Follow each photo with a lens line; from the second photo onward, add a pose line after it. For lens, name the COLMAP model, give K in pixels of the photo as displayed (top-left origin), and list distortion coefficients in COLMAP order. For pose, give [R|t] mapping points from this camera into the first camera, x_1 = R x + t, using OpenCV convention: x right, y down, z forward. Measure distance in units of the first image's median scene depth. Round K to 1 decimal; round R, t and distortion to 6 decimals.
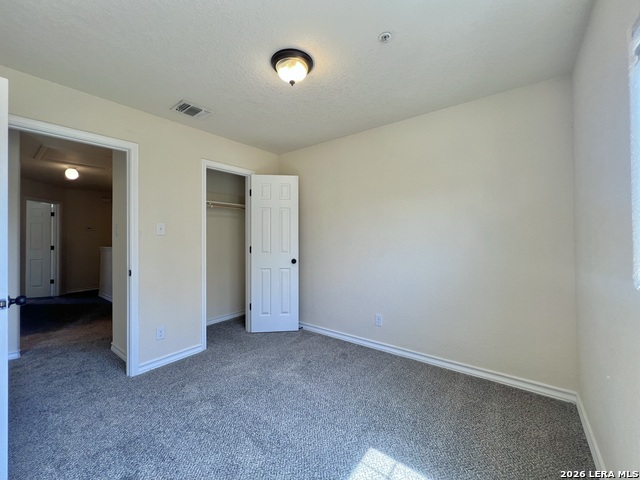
lens RADIAL K [[261.3, 0, 331.1], [0, 261.3, 235.0], [0, 0, 1]] dist [-0.000248, -0.000011]
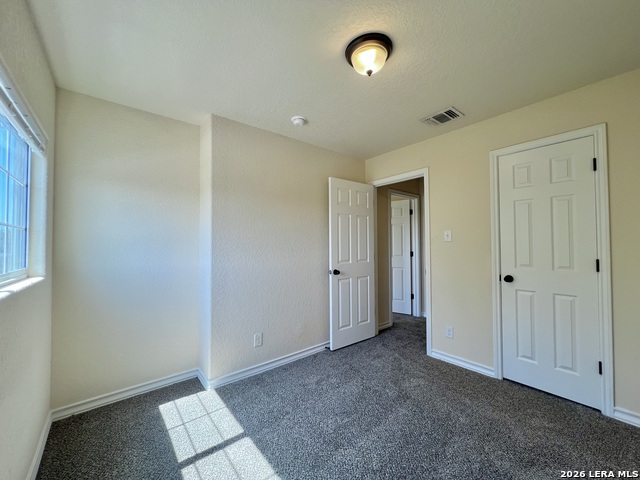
lens RADIAL K [[263.9, 0, 320.0], [0, 263.9, 240.0], [0, 0, 1]] dist [0.000048, 0.000042]
pose [[-0.272871, -0.013793, -0.961952, 0.564205], [0.009834, 0.999805, -0.017125, 0.008376], [0.962000, -0.014133, -0.272683, 0.807148]]
